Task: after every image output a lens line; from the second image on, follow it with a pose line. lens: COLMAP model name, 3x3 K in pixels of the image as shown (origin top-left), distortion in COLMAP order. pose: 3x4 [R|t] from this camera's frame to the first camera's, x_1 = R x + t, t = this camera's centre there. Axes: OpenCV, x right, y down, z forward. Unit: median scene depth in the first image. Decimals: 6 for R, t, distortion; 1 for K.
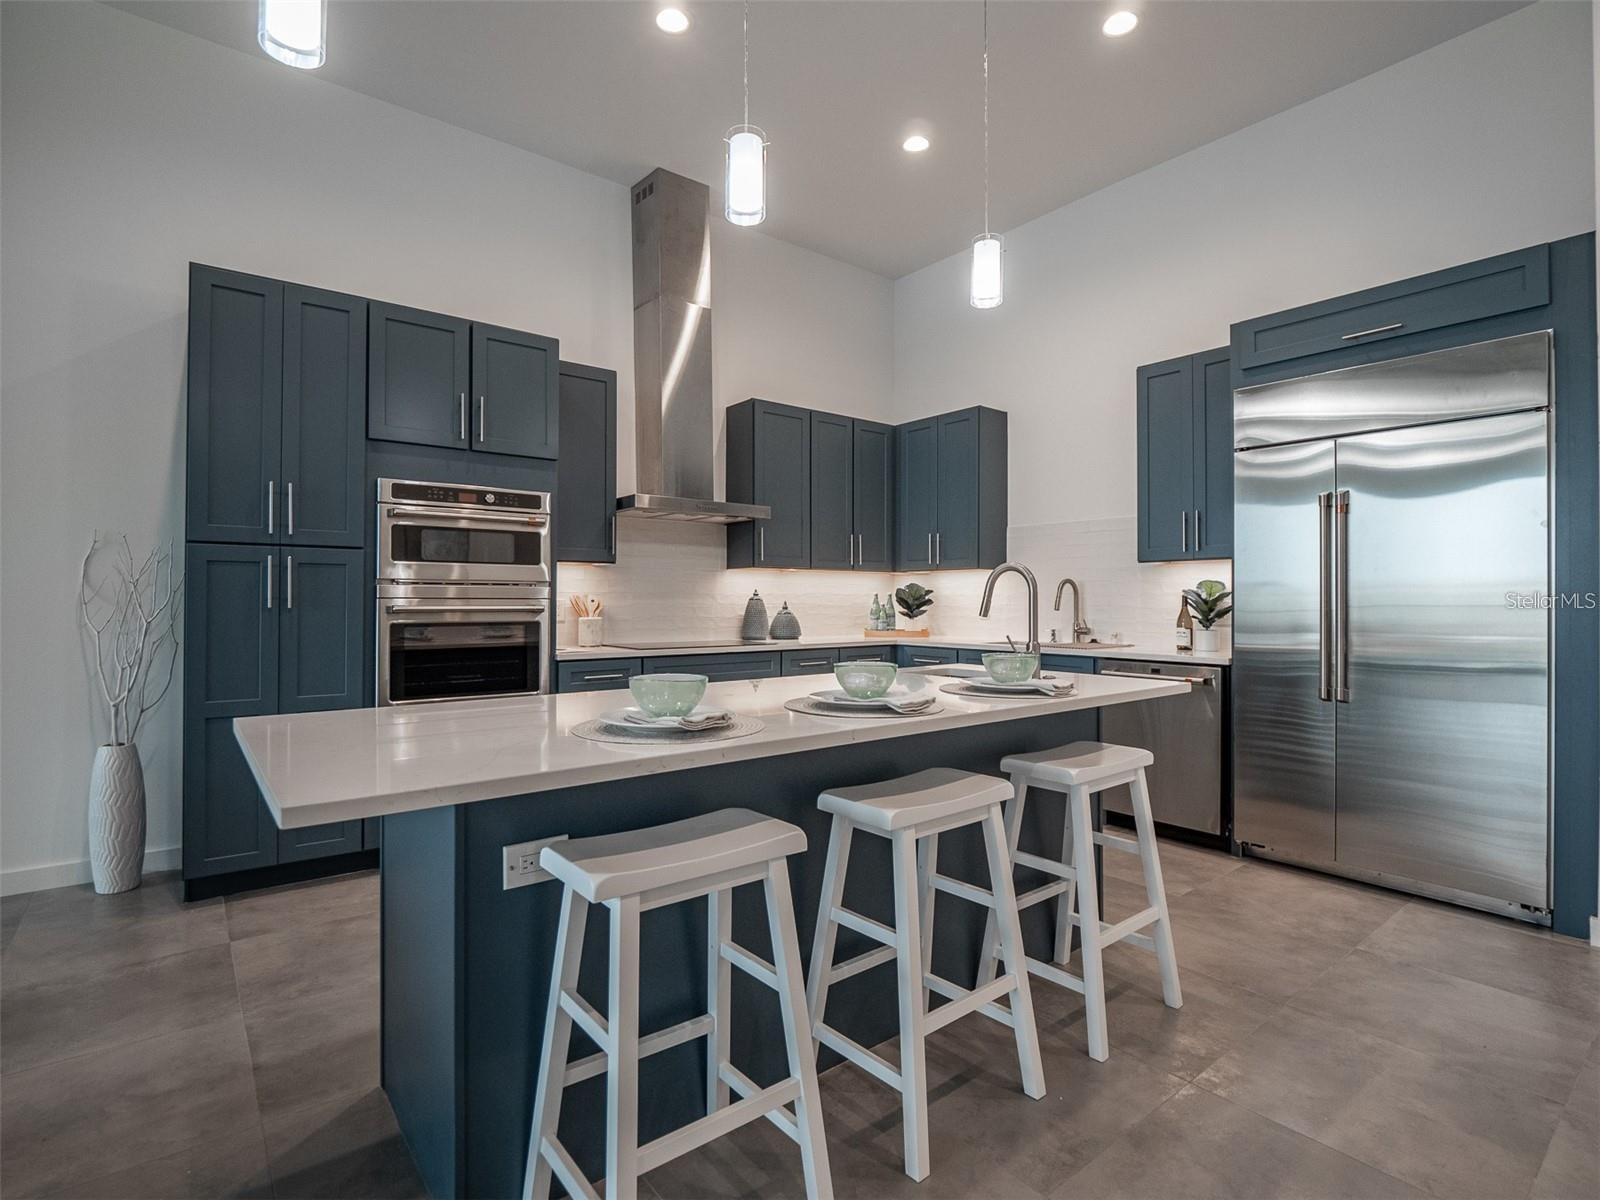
lens RADIAL K [[794.6, 0, 798.9], [0, 794.6, 601.7], [0, 0, 1]] dist [-0.018373, -0.000141]
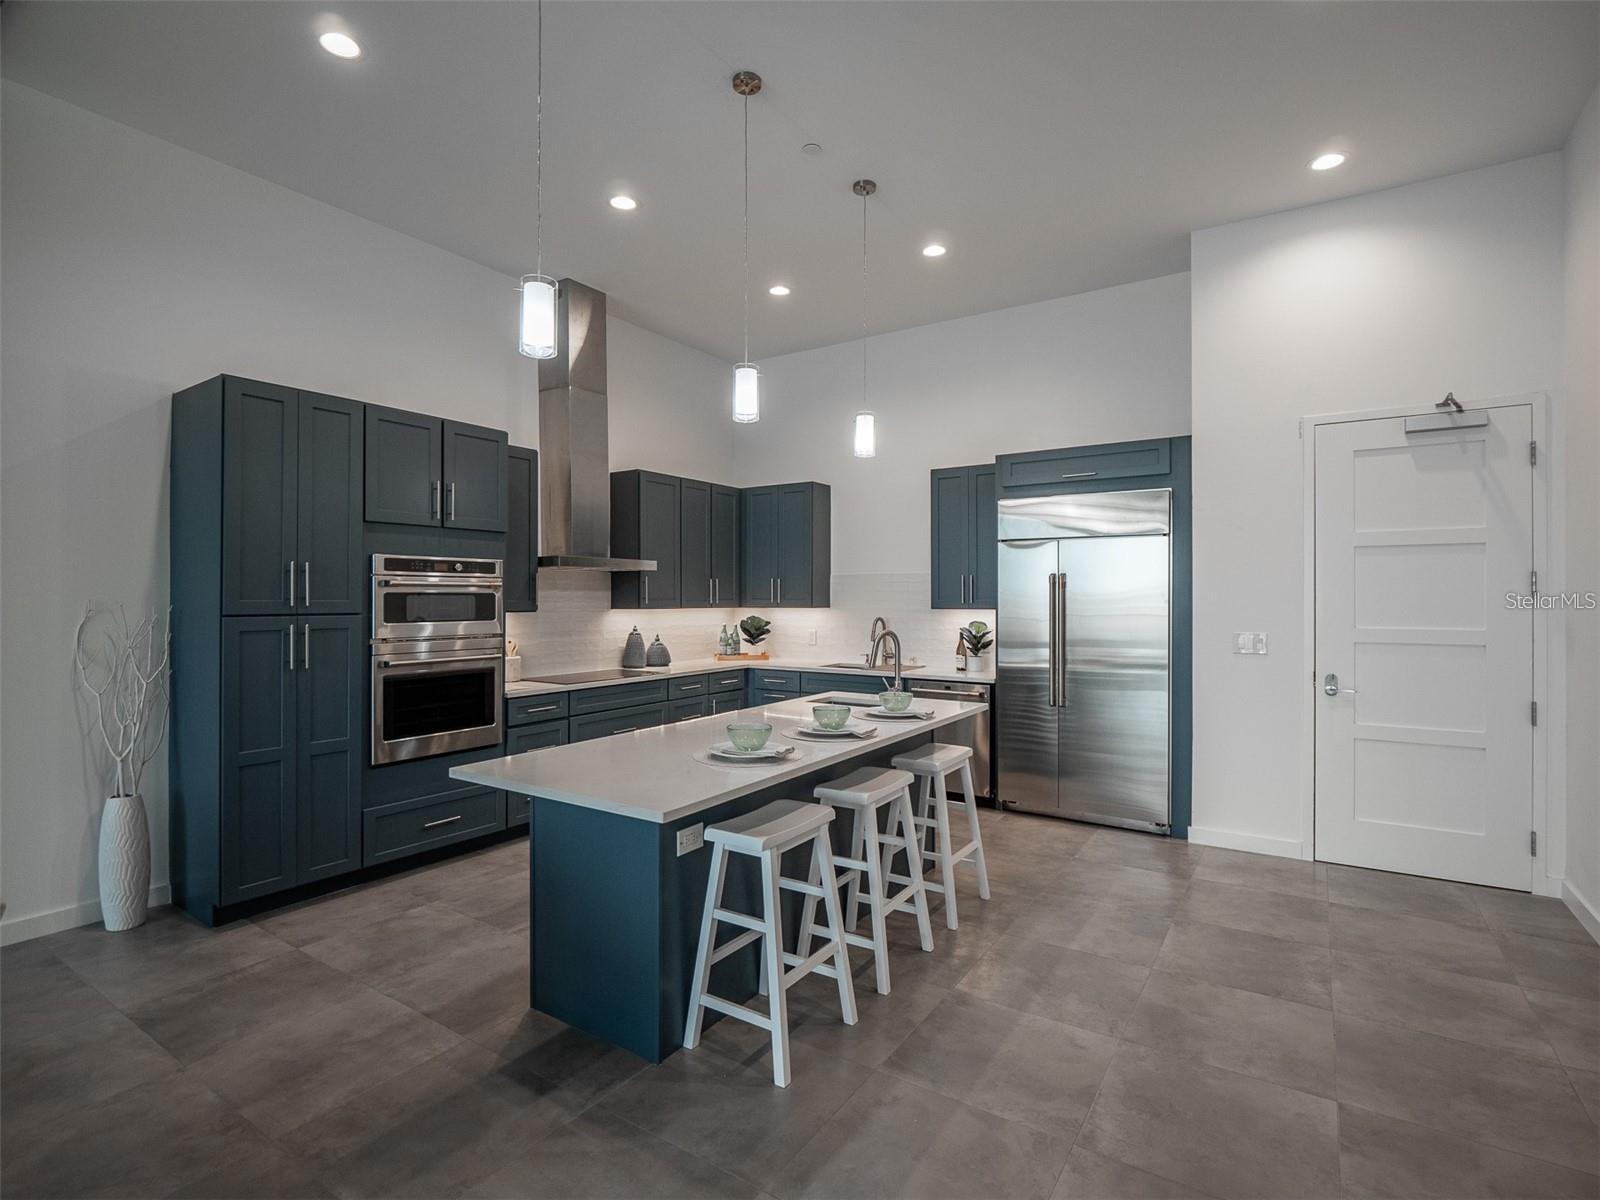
lens RADIAL K [[794.6, 0, 800.9], [0, 794.6, 598.1], [0, 0, 1]] dist [-0.018373, -0.000141]
pose [[0.948908, -0.002511, 0.315542, -0.295770], [0.001345, 0.999991, 0.003911, -0.093659], [-0.315549, -0.003286, 0.948904, -0.328873]]
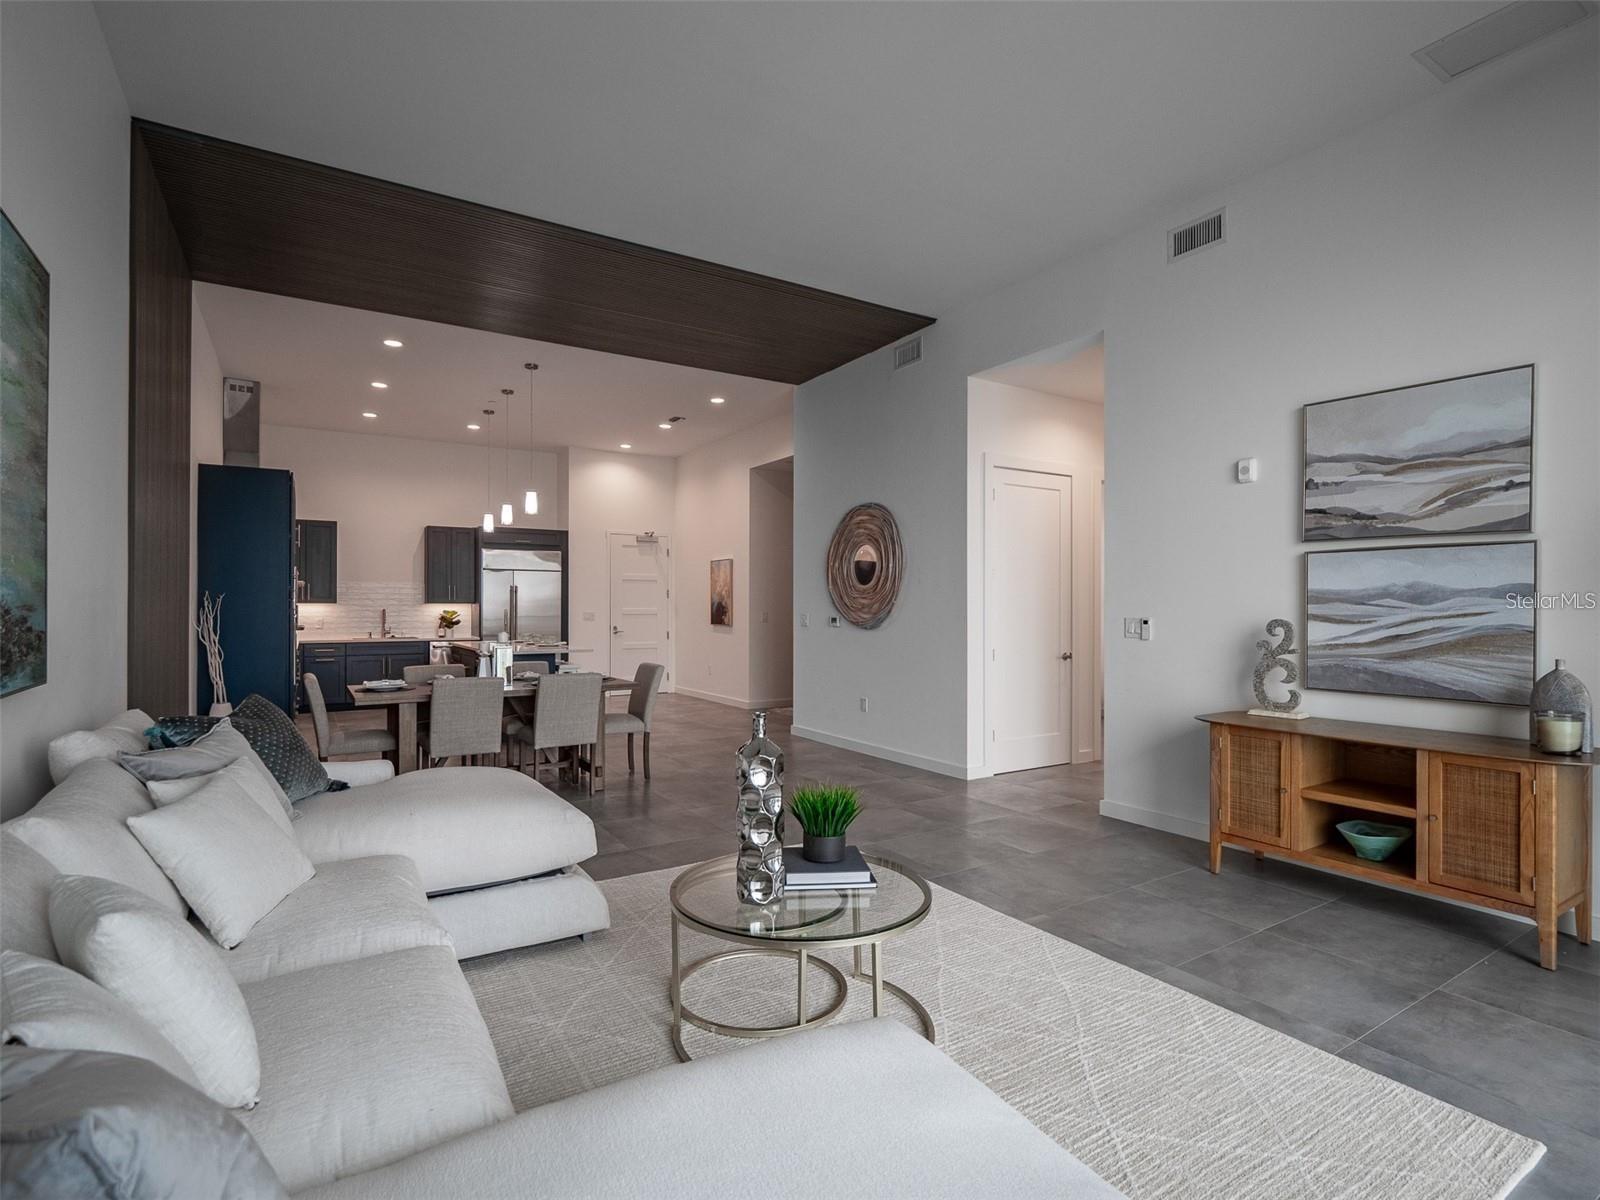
lens RADIAL K [[794.6, 0, 800.1], [0, 794.6, 594.4], [0, 0, 1]] dist [-0.018373, -0.000141]
pose [[0.113143, -0.002451, 0.993576, -2.485014], [-0.007897, 0.999963, 0.003366, -0.123494], [-0.993547, -0.008227, 0.113120, -0.597567]]
